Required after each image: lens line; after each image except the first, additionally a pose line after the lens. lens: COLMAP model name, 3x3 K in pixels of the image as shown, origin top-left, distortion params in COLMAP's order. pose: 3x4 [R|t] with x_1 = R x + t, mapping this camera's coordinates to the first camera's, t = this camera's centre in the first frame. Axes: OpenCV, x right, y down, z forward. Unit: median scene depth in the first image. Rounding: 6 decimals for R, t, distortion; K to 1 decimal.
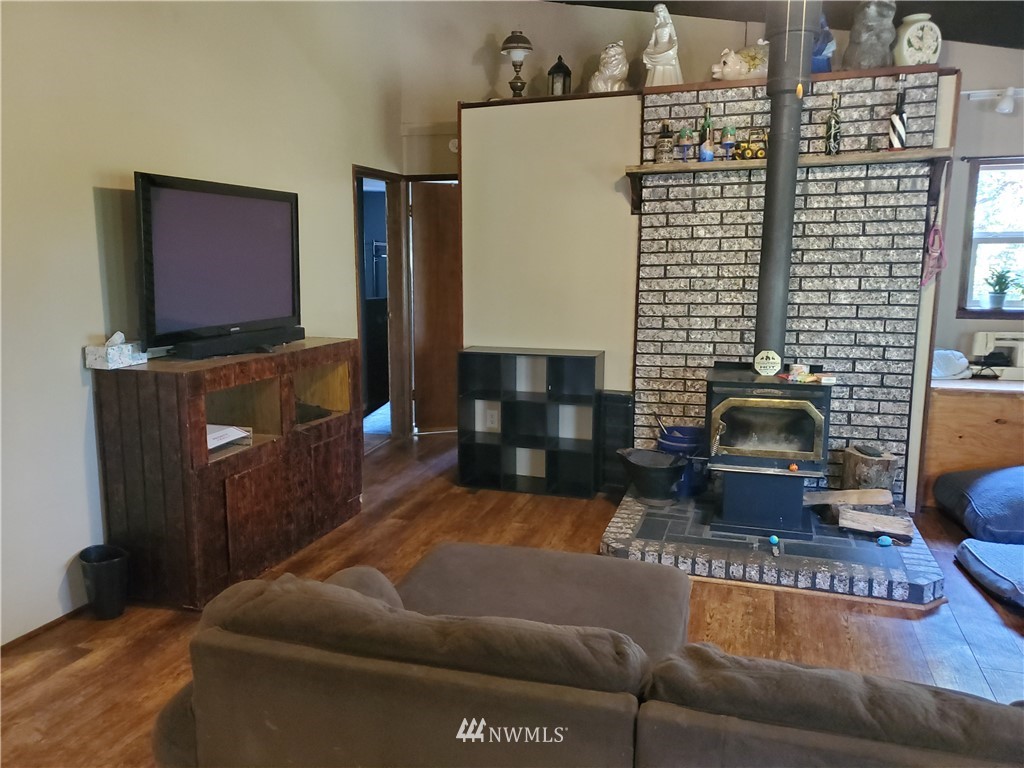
lens RADIAL K [[785.2, 0, 488.3], [0, 785.2, 375.7], [0, 0, 1]] dist [0.018225, -0.033096]
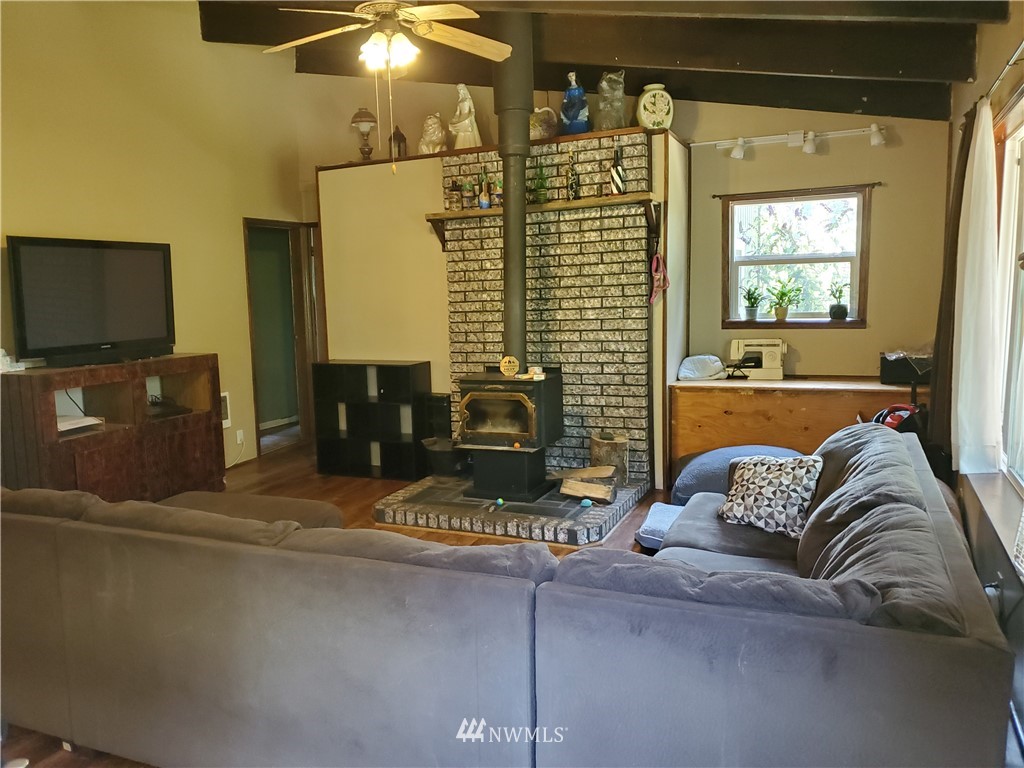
lens RADIAL K [[785.2, 0, 511.3], [0, 785.2, 384.0], [0, 0, 1]] dist [0.018225, -0.033096]
pose [[0.995687, -0.014562, -0.091627, 0.438357], [0.011774, 0.999453, -0.030891, 0.048635], [0.092026, 0.029679, 0.995314, -0.243009]]
